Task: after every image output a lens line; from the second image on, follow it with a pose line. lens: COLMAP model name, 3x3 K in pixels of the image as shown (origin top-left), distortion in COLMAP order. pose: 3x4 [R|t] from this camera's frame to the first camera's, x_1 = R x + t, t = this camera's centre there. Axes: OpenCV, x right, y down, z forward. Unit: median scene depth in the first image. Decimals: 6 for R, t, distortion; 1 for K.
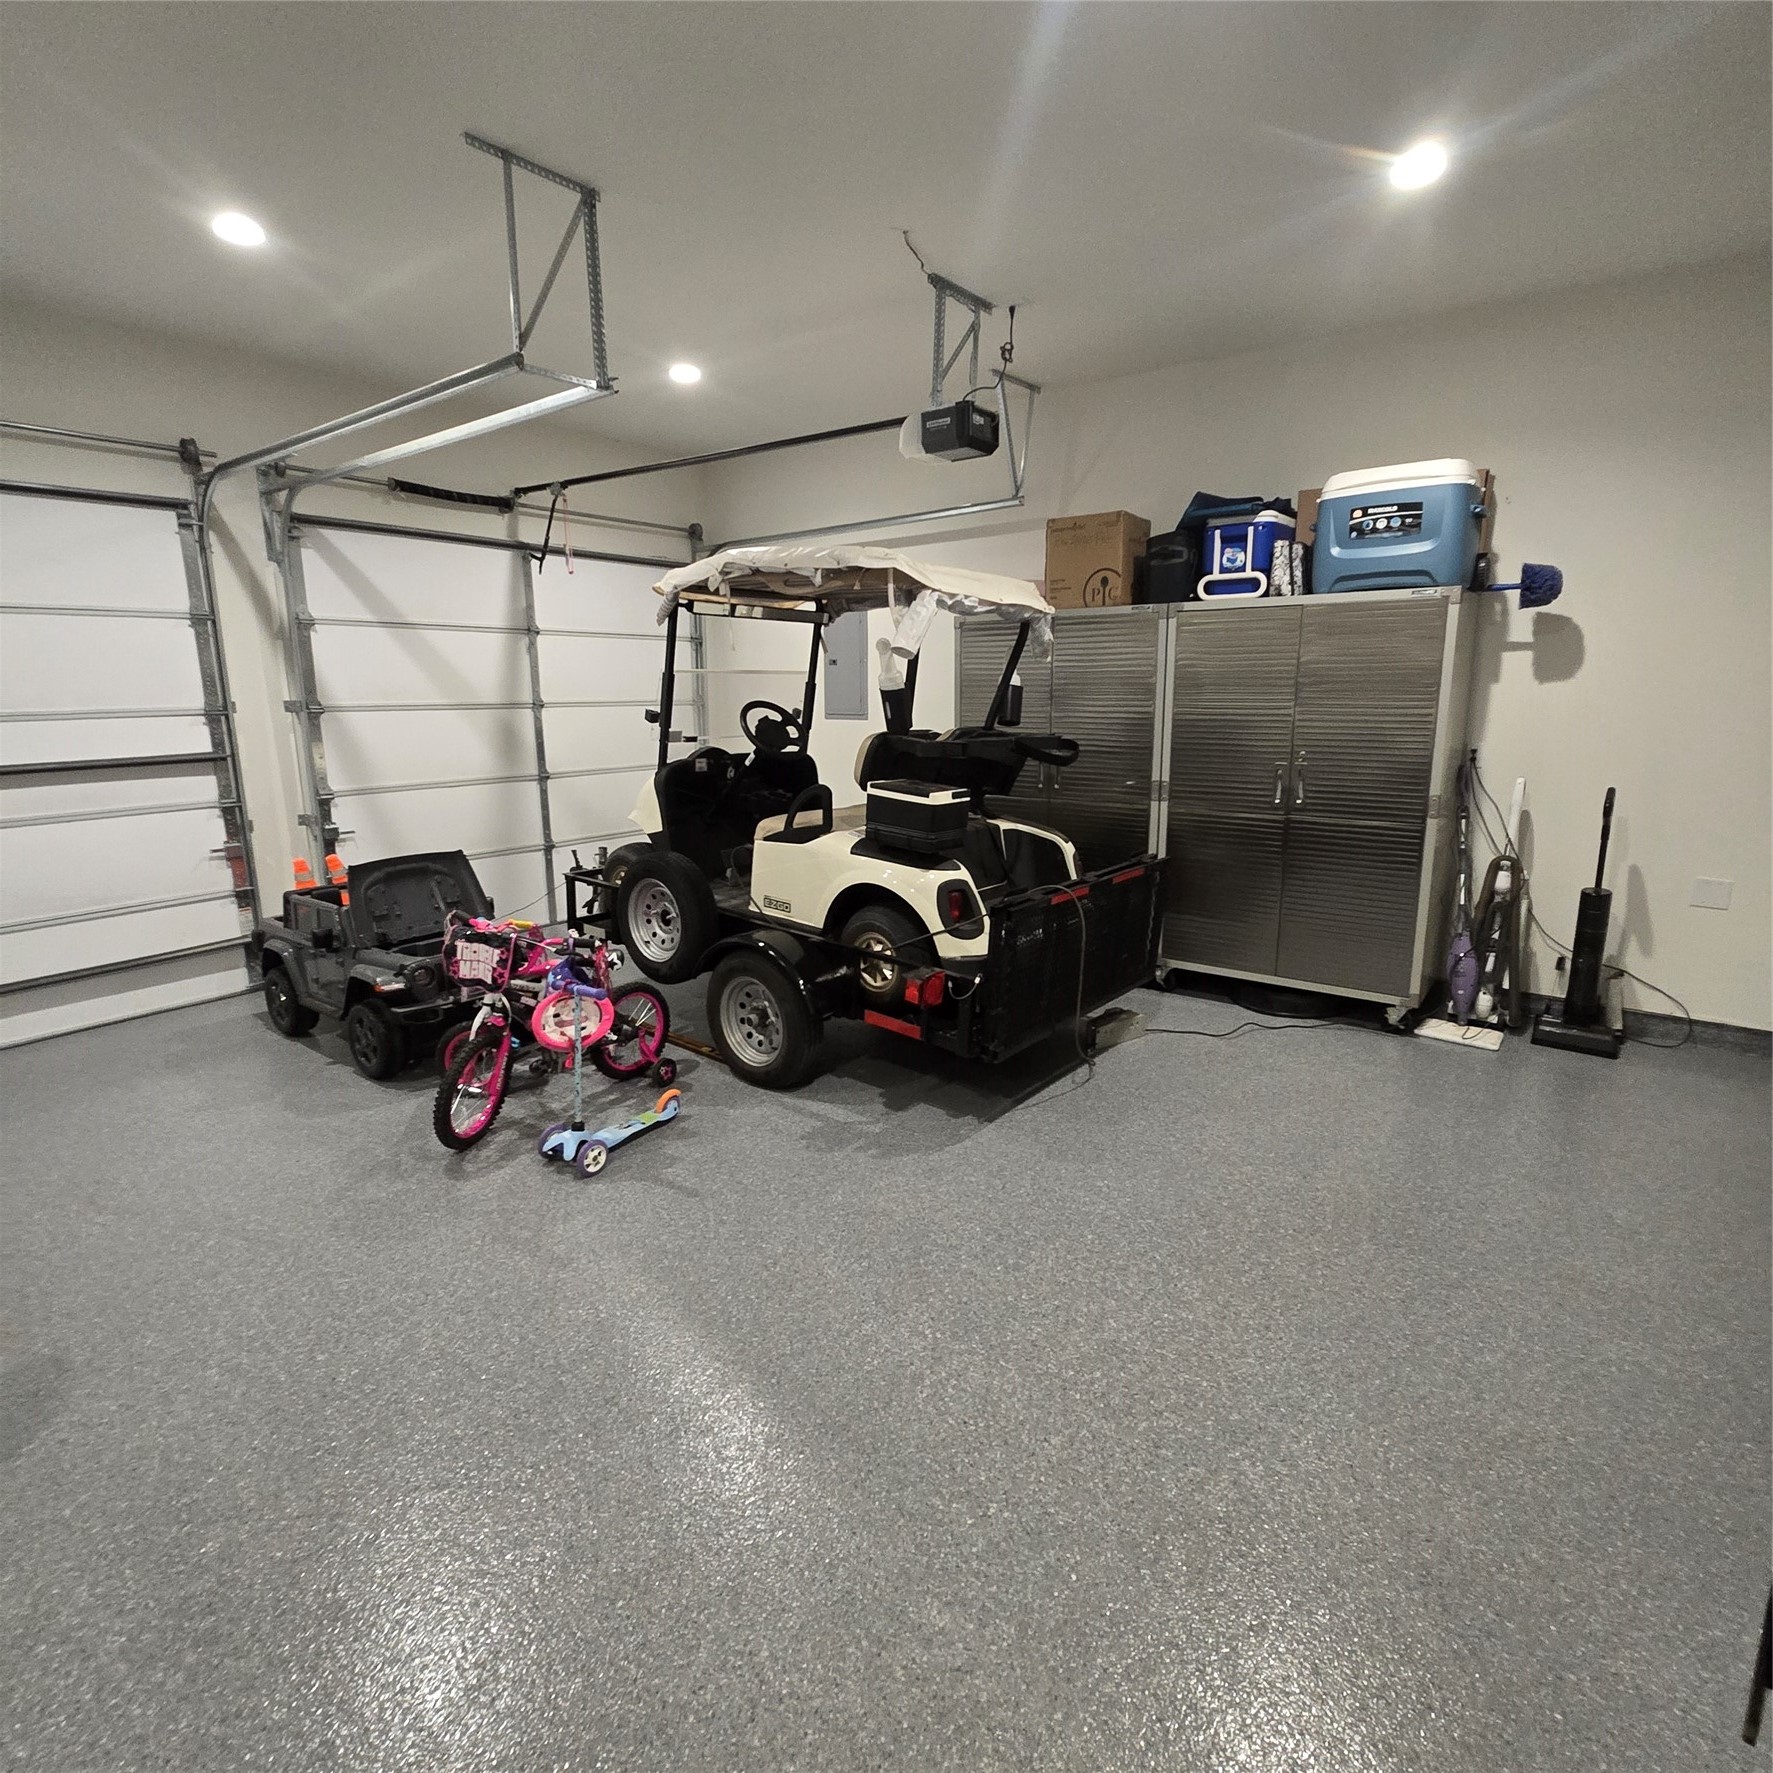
lens RADIAL K [[967.0, 0, 894.0], [0, 967.0, 881.0], [0, 0, 1]] dist [-0.002279, -0.000059]
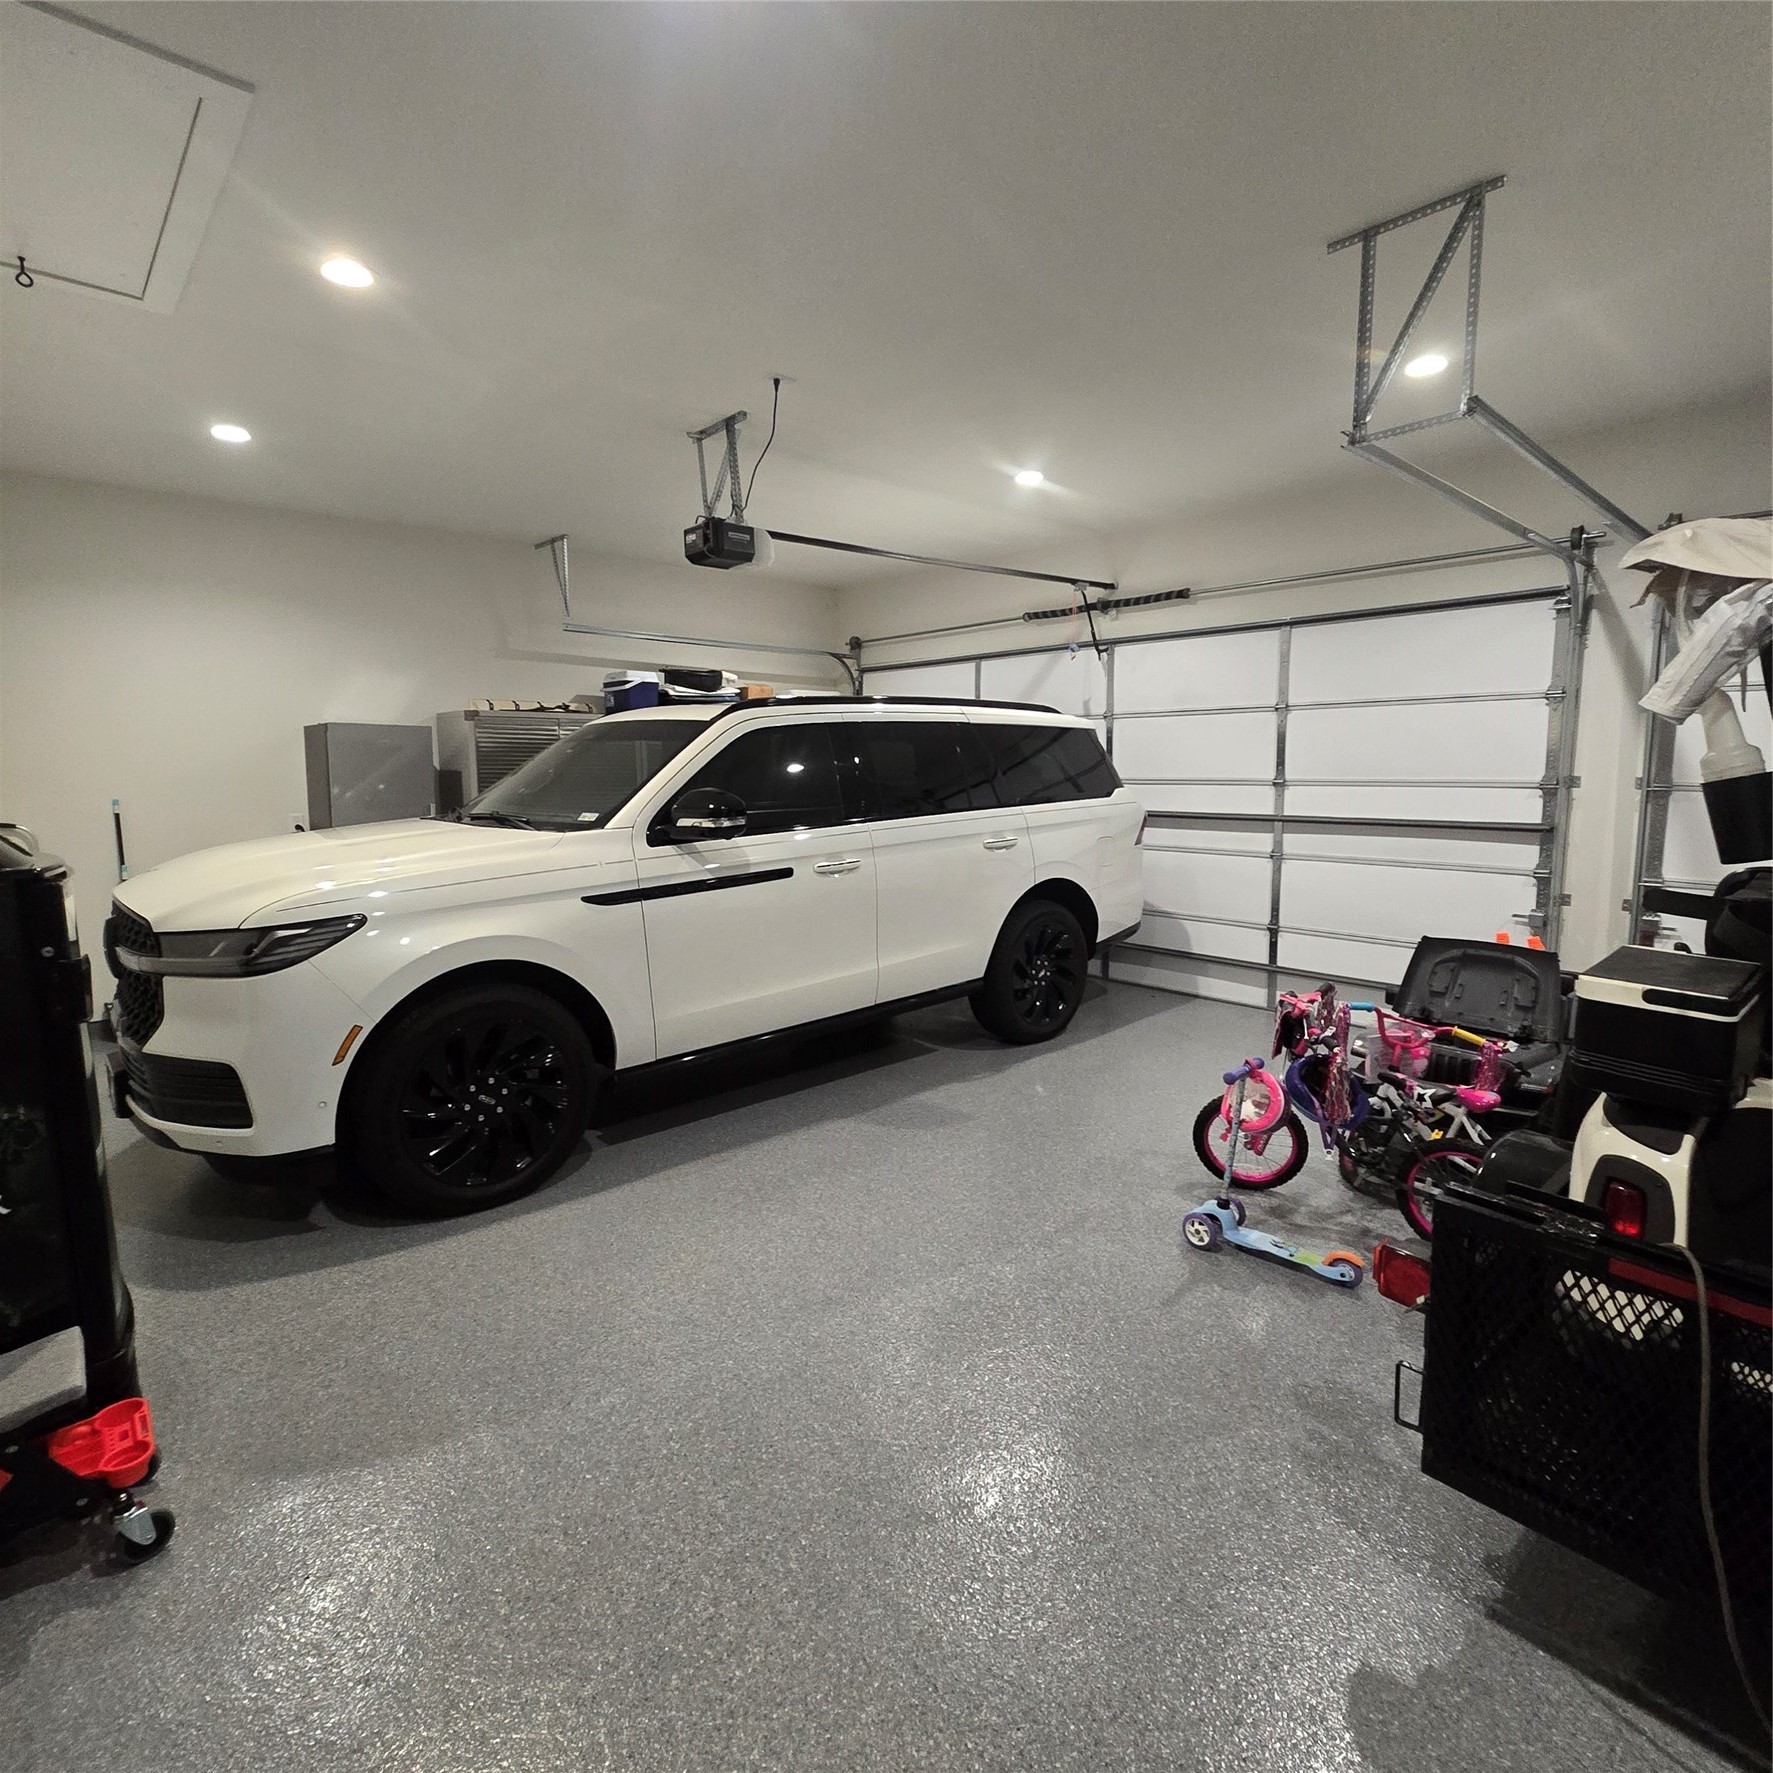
lens RADIAL K [[967.0, 0, 894.0], [0, 967.0, 881.0], [0, 0, 1]] dist [-0.002279, -0.000059]
pose [[-0.180032, 0.129795, -0.975060, 0.467869], [-0.194288, 0.967036, 0.164599, -0.116600], [0.964282, 0.219076, -0.148880, 0.530069]]
